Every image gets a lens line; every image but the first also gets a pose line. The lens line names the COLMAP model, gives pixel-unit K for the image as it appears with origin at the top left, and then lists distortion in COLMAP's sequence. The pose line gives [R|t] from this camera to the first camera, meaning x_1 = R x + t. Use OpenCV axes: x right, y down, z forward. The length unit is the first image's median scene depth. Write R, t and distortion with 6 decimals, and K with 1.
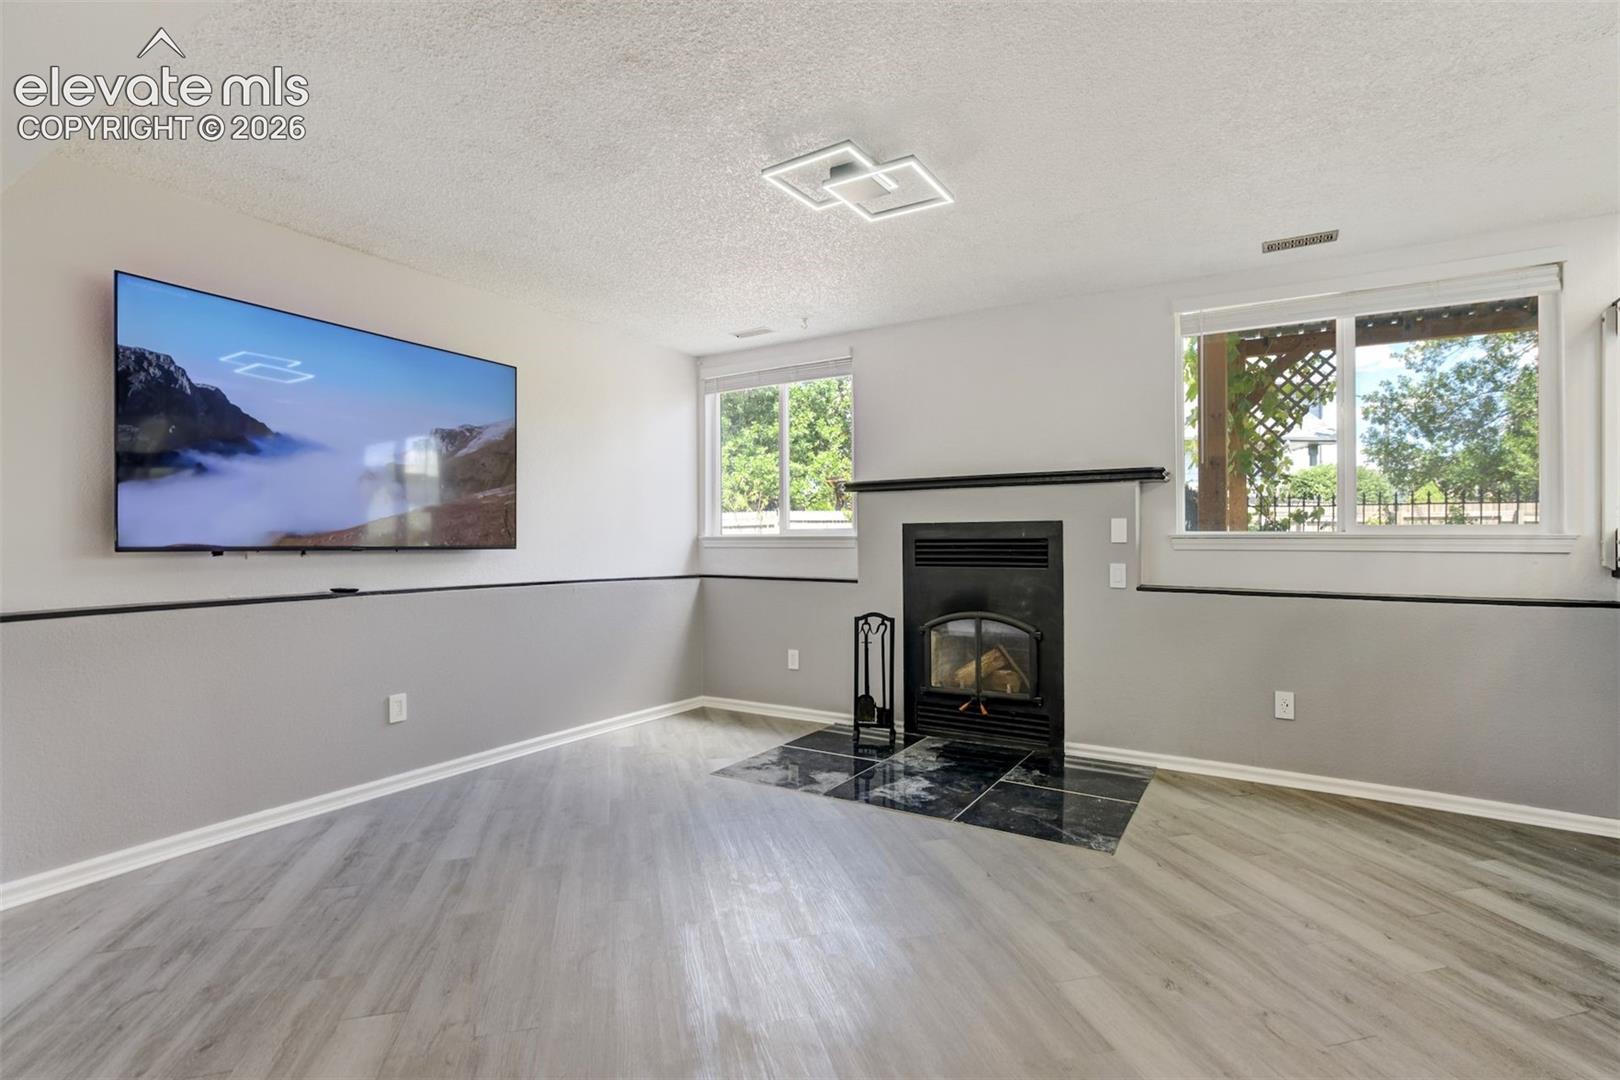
lens RADIAL K [[756.7, 0, 819.0], [0, 756.7, 534.9], [0, 0, 1]] dist [-0.011205, 0.004632]
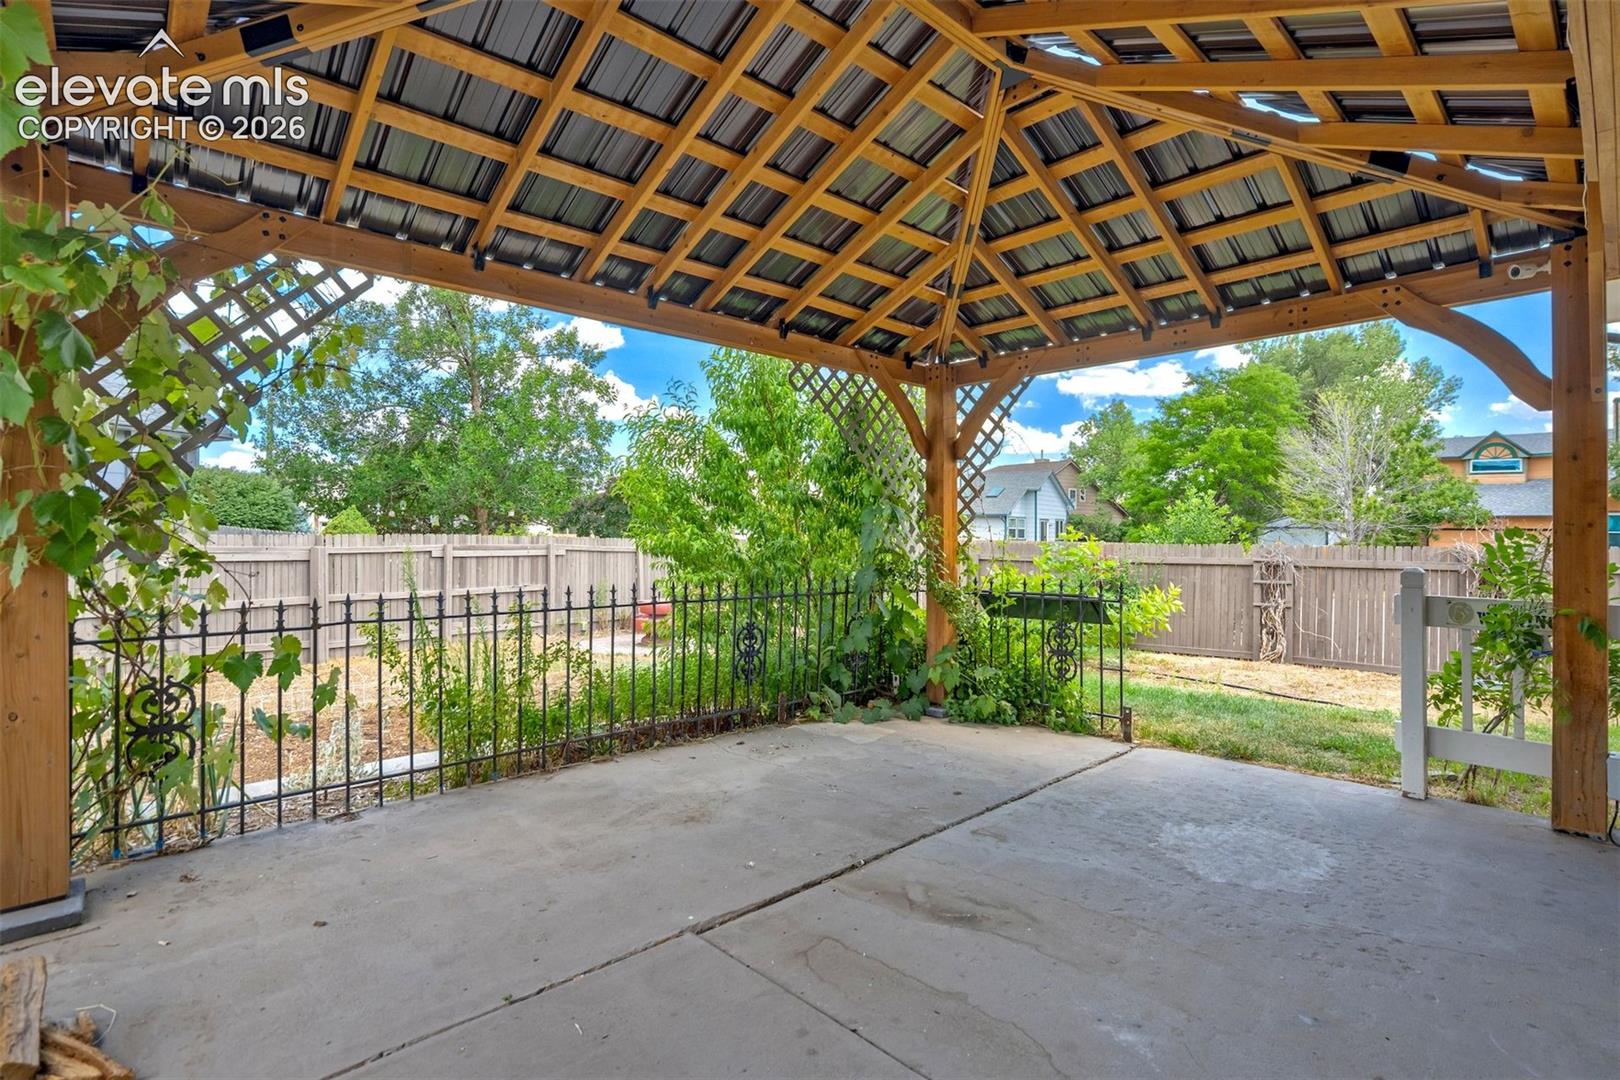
lens RADIAL K [[756.7, 0, 818.9], [0, 756.7, 528.0], [0, 0, 1]] dist [-0.011205, 0.004632]
pose [[0.265371, 0.003044, 0.964142, 0.337418], [-0.002646, 0.999994, -0.002428, -0.094210], [-0.964143, -0.001907, 0.265377, 0.598150]]
